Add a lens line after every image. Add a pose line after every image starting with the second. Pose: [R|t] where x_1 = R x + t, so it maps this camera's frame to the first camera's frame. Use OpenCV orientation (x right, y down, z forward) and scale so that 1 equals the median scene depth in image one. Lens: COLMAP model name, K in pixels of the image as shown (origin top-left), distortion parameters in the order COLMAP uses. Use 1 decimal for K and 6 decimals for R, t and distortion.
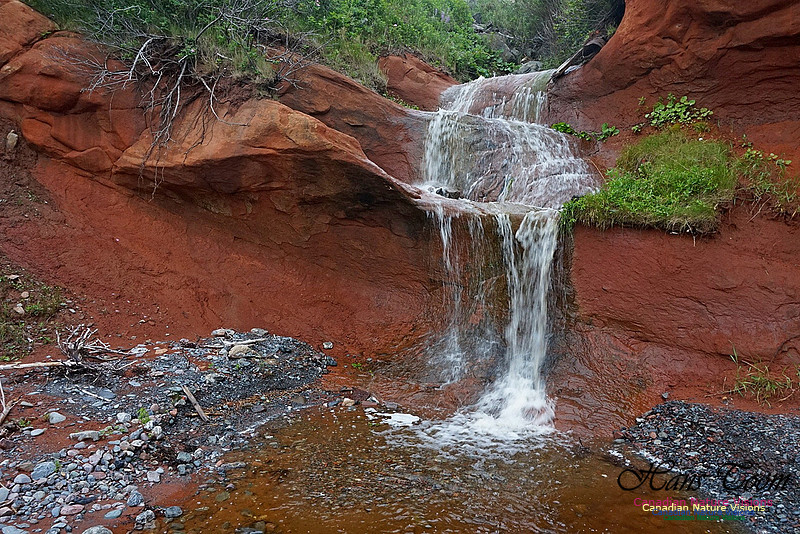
lens RADIAL K [[538.2, 0, 402.9], [0, 538.2, 269.3], [0, 0, 1]] dist [-0.053185, 0.036933]
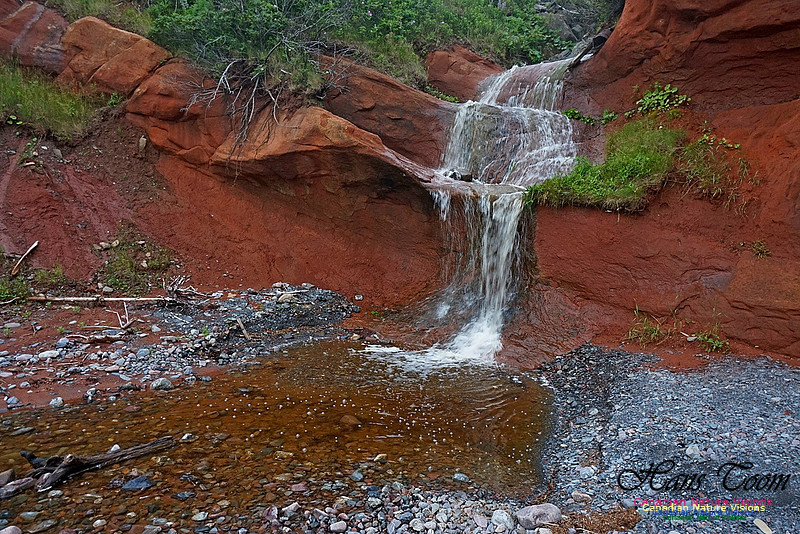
lens RADIAL K [[538.2, 0, 403.5], [0, 538.2, 270.3], [0, 0, 1]] dist [-0.053185, 0.036933]
pose [[0.975536, 0.019266, -0.218995, 0.244768], [-0.005398, 0.997951, 0.063751, -0.006112], [0.219775, -0.061009, 0.973641, -0.231697]]
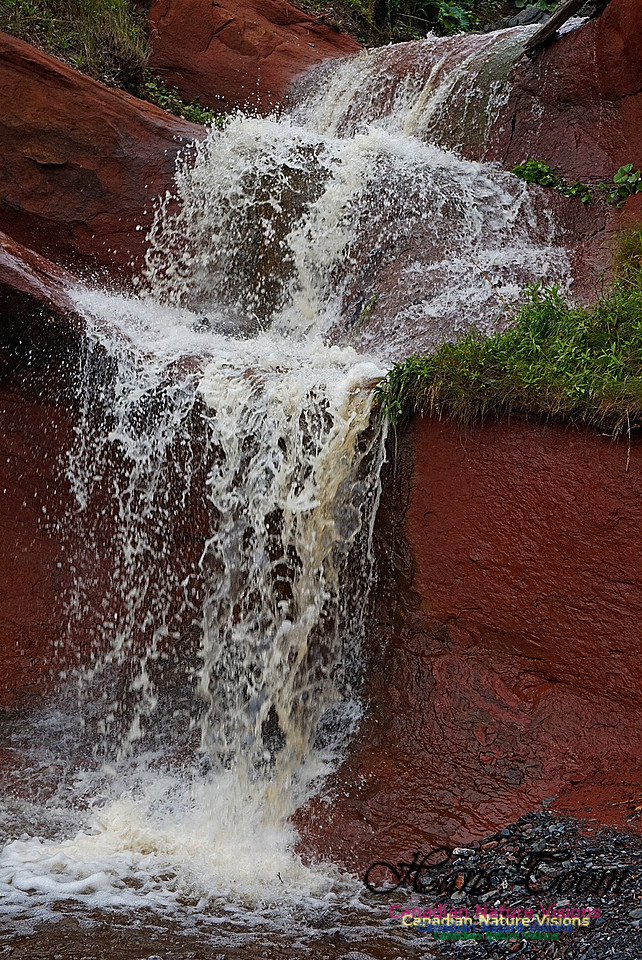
lens RADIAL K [[1471.4, 0, 335.3], [0, 1471.4, 474.8], [0, 0, 1]] dist [-0.017446, 0.000000]
pose [[0.995852, 0.022356, -0.088195, 0.301451], [-0.024291, 0.999486, -0.020922, -0.003265], [0.087682, 0.022978, 0.995883, -0.169409]]
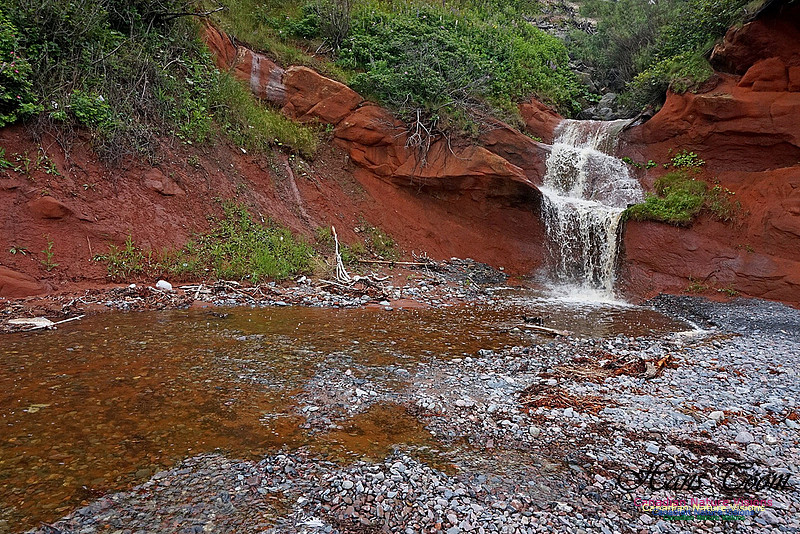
lens RADIAL K [[538.2, 0, 400.7], [0, 538.2, 265.4], [0, 0, 1]] dist [-0.053185, 0.036933]
pose [[0.994386, 0.056408, -0.089525, -0.336406], [-0.049469, 0.995731, 0.077925, -0.012288], [0.093538, -0.073059, 0.992932, -1.075644]]
